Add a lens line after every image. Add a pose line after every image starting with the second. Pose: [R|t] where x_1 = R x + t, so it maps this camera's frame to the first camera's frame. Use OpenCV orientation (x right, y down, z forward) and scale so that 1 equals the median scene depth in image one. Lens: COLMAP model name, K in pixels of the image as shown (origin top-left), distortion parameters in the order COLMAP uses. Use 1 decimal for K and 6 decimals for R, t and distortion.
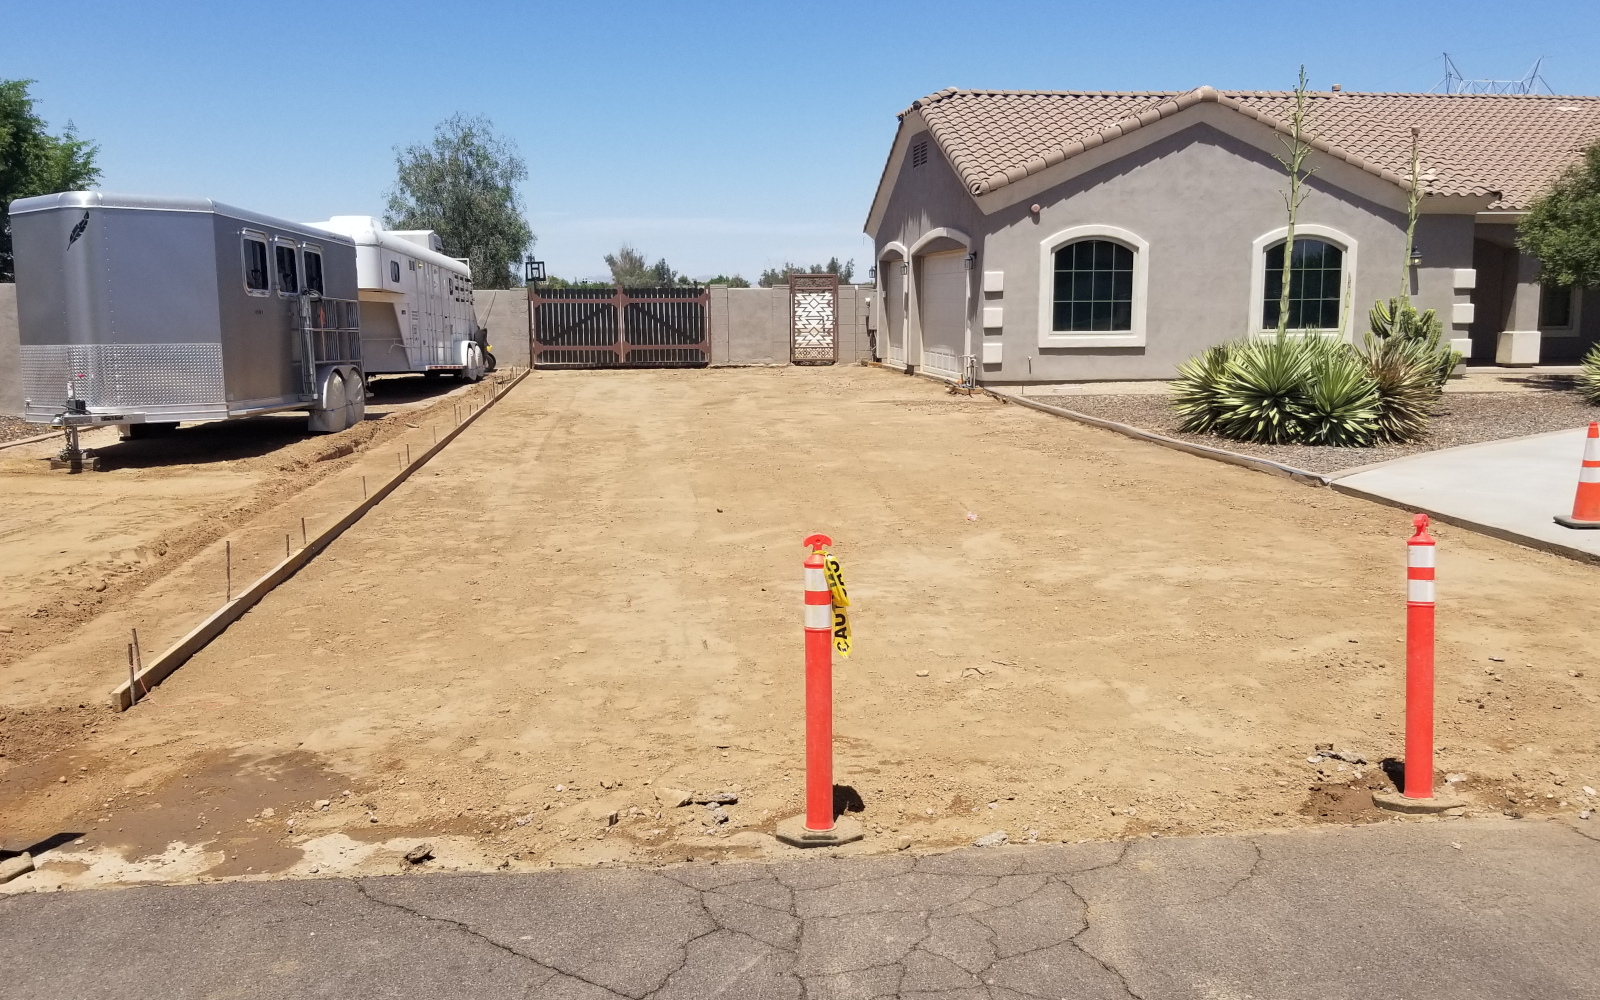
lens RADIAL K [[1346.7, 0, 798.3], [0, 1346.7, 495.2], [0, 0, 1]] dist [0.064377, -0.072300]
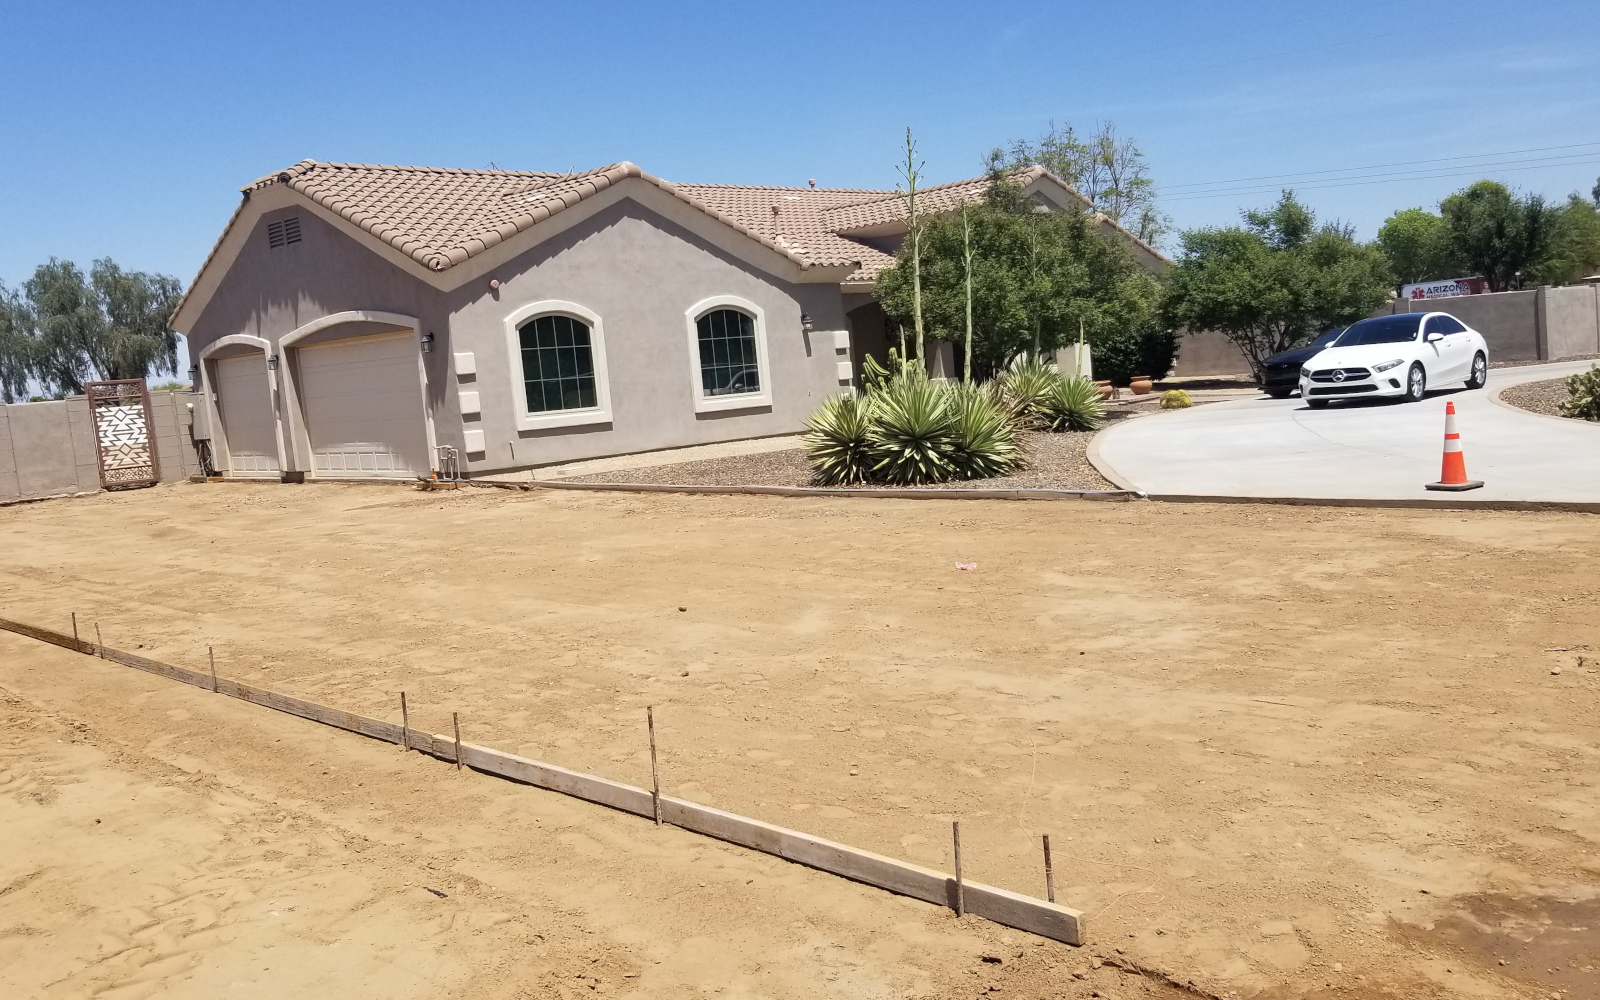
lens RADIAL K [[1373.9, 0, 794.6], [0, 1373.9, 501.2], [0, 0, 1]] dist [0.048875, -0.039985]
pose [[0.813952, -0.117195, 0.568989, -0.210467], [0.156927, 0.987384, -0.021115, -0.011439], [-0.559336, 0.106477, 0.822074, 0.115963]]
